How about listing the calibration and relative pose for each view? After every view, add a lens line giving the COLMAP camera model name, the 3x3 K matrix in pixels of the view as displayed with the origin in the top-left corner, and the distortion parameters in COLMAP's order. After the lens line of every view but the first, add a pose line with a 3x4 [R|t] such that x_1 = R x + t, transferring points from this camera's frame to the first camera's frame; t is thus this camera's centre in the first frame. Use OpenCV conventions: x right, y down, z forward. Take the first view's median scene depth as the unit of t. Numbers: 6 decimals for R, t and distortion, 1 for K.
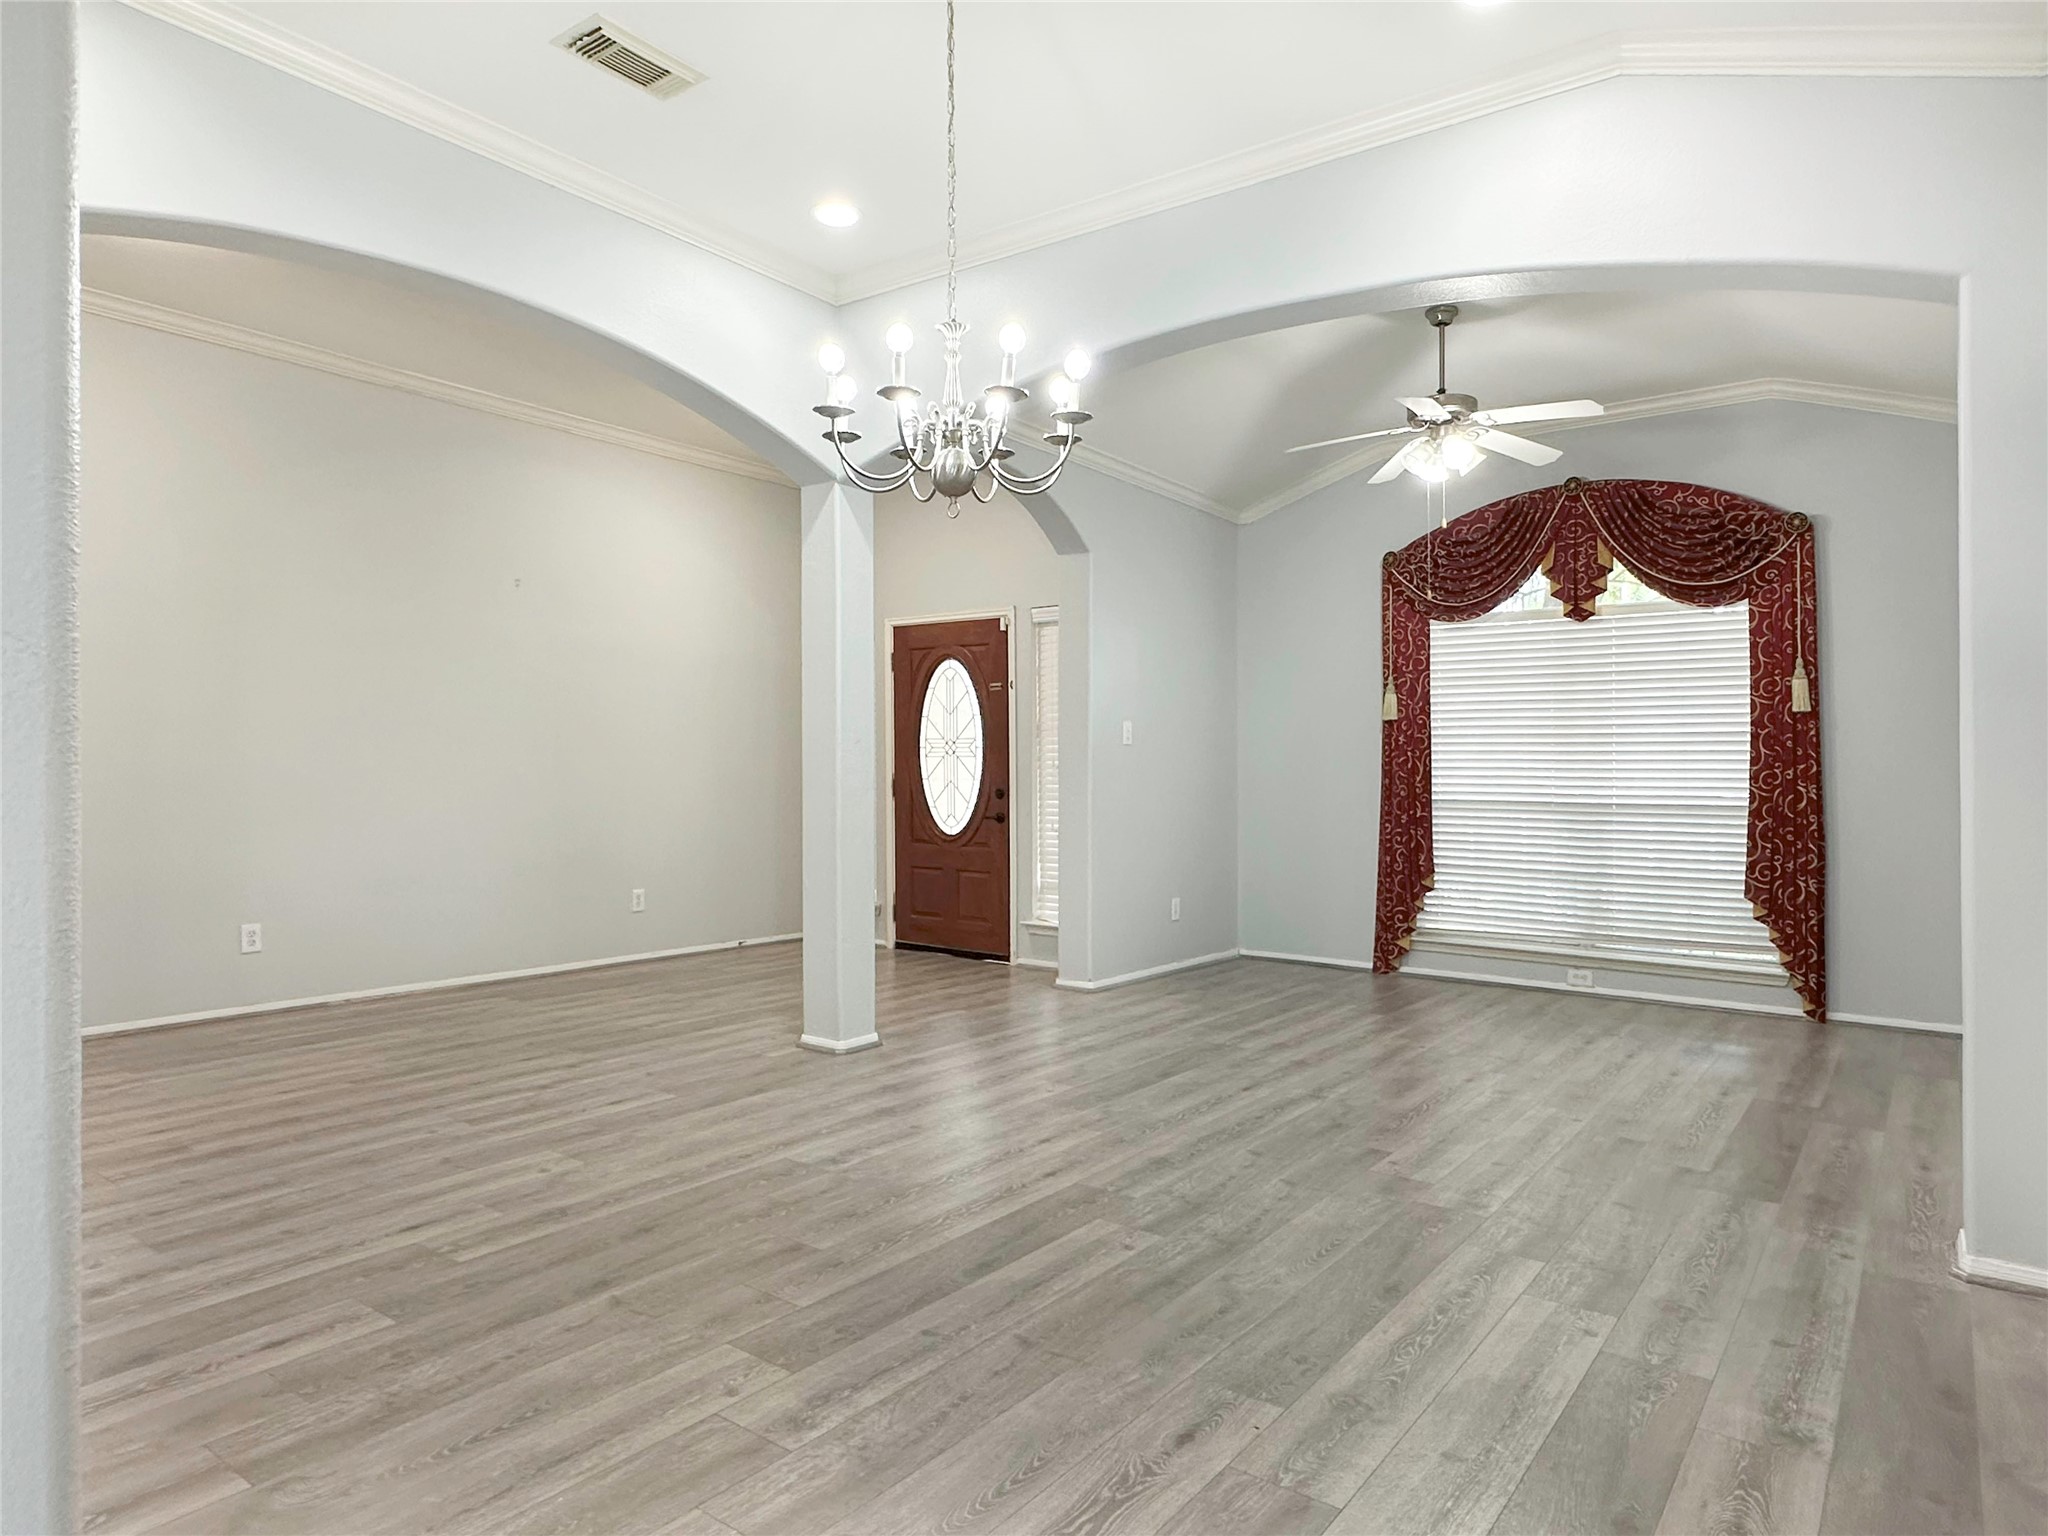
lens RADIAL K [[1214.4, 0, 987.6], [0, 1214.4, 769.0], [0, 0, 1]] dist [-0.002998, 0.000538]
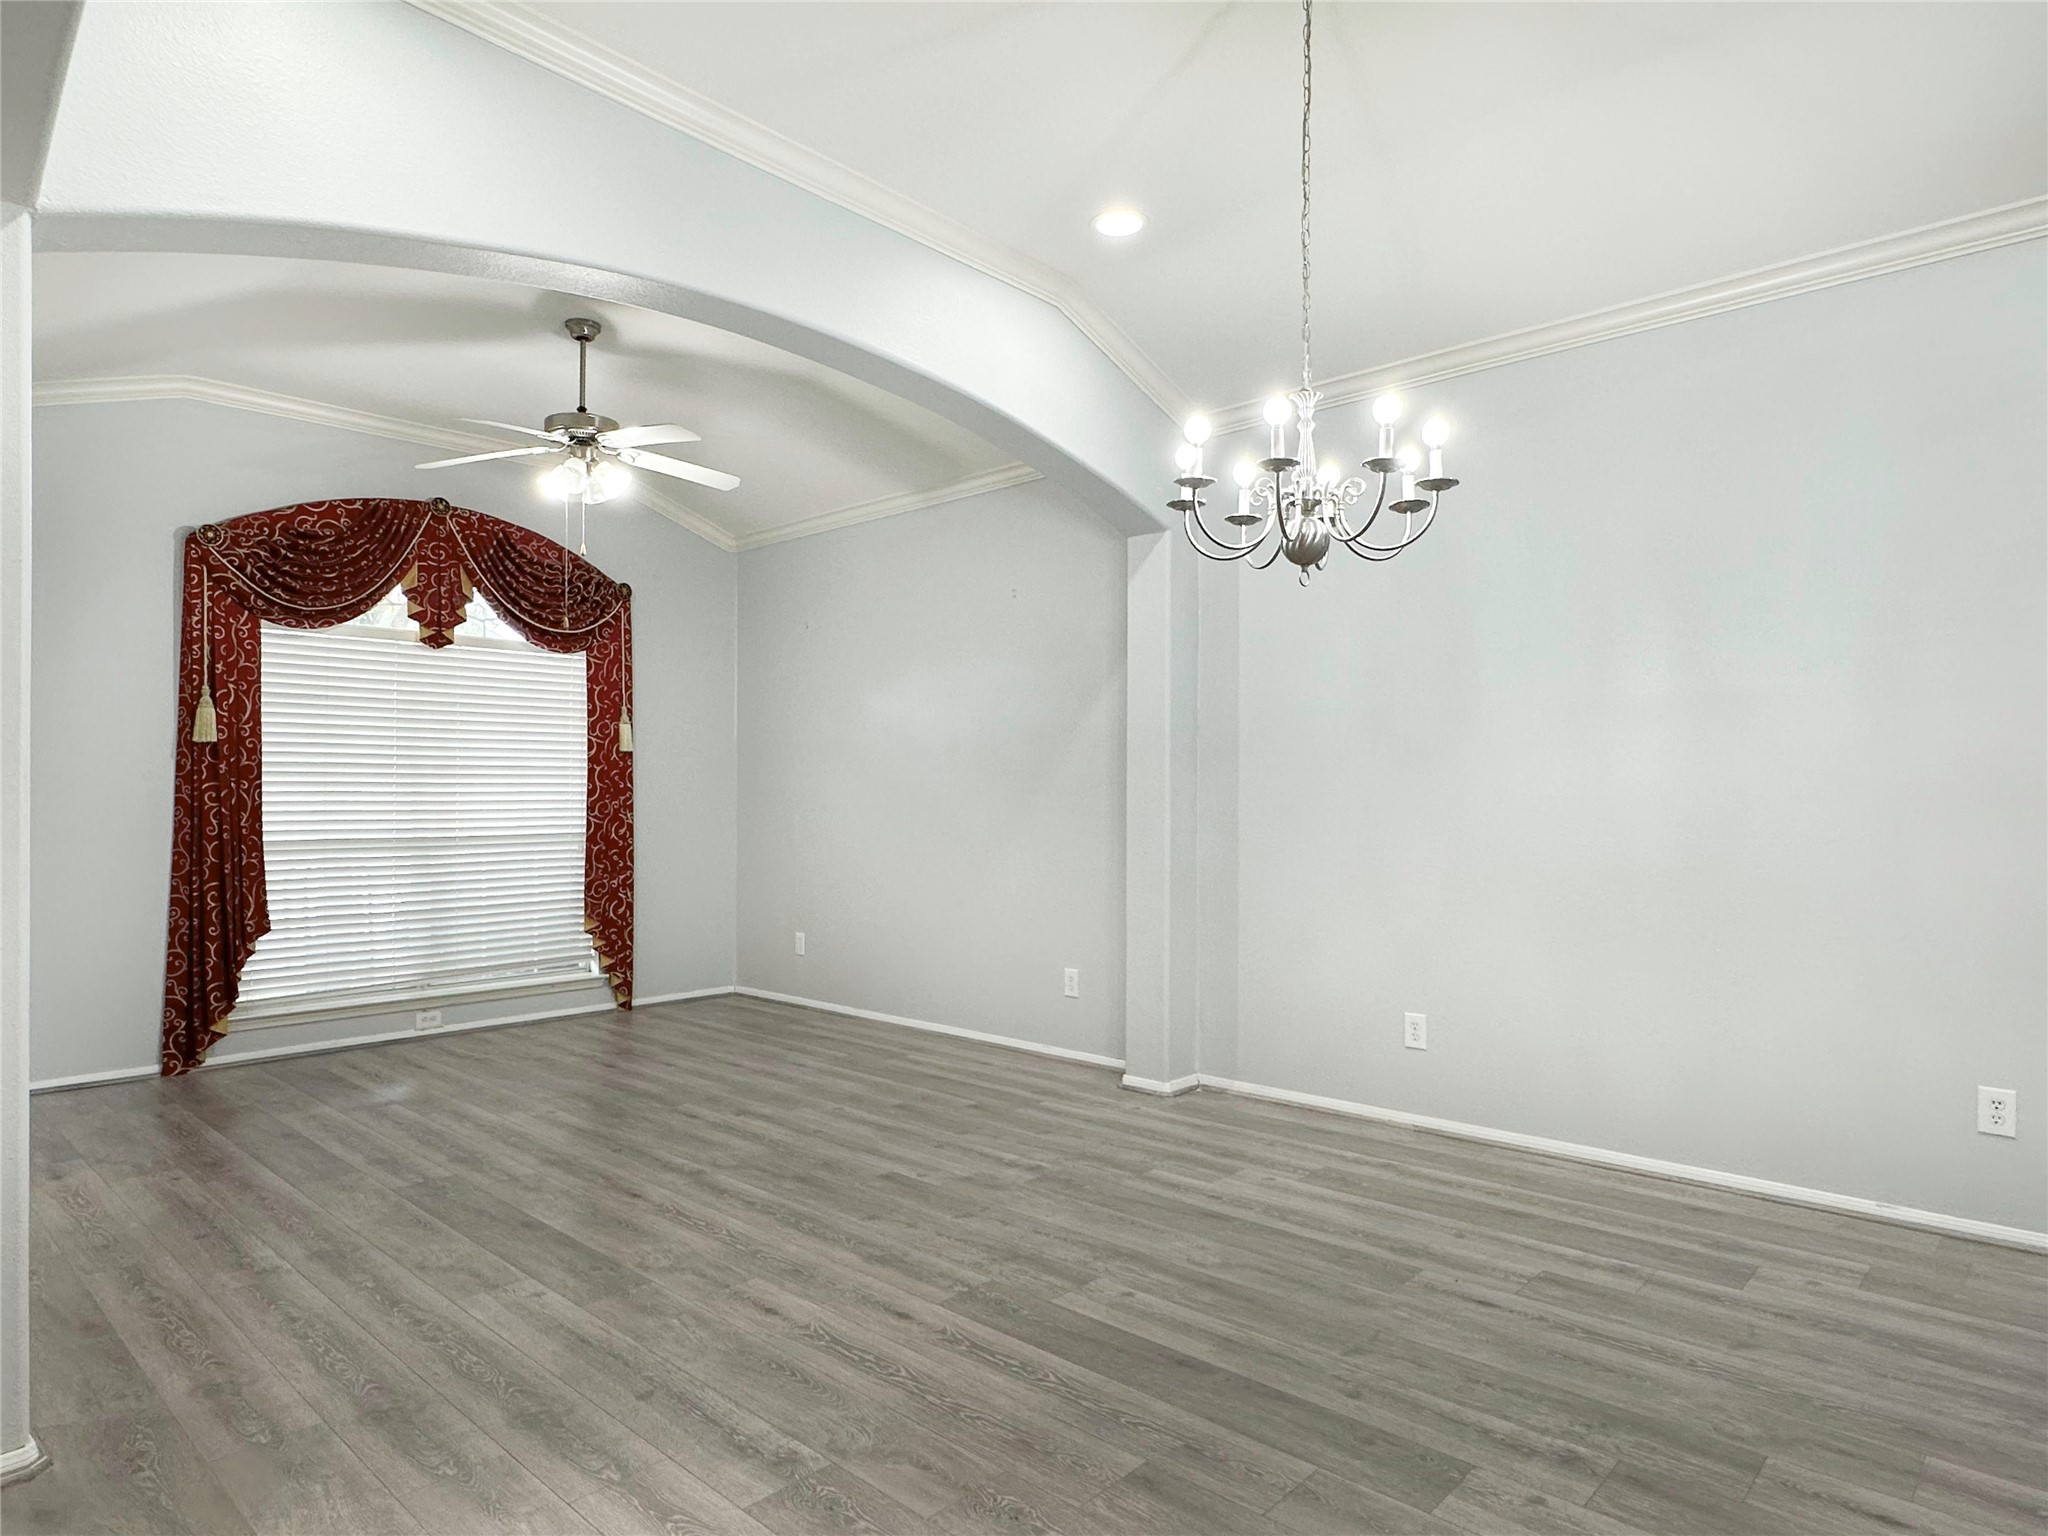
lens RADIAL K [[1214.4, 0, 987.6], [0, 1214.4, 769.0], [0, 0, 1]] dist [-0.002998, 0.000538]
pose [[0.090983, 0.006422, 0.995832, -0.475460], [-0.001526, 0.999979, -0.006310, -0.022782], [-0.995851, -0.000945, 0.090991, 0.529377]]
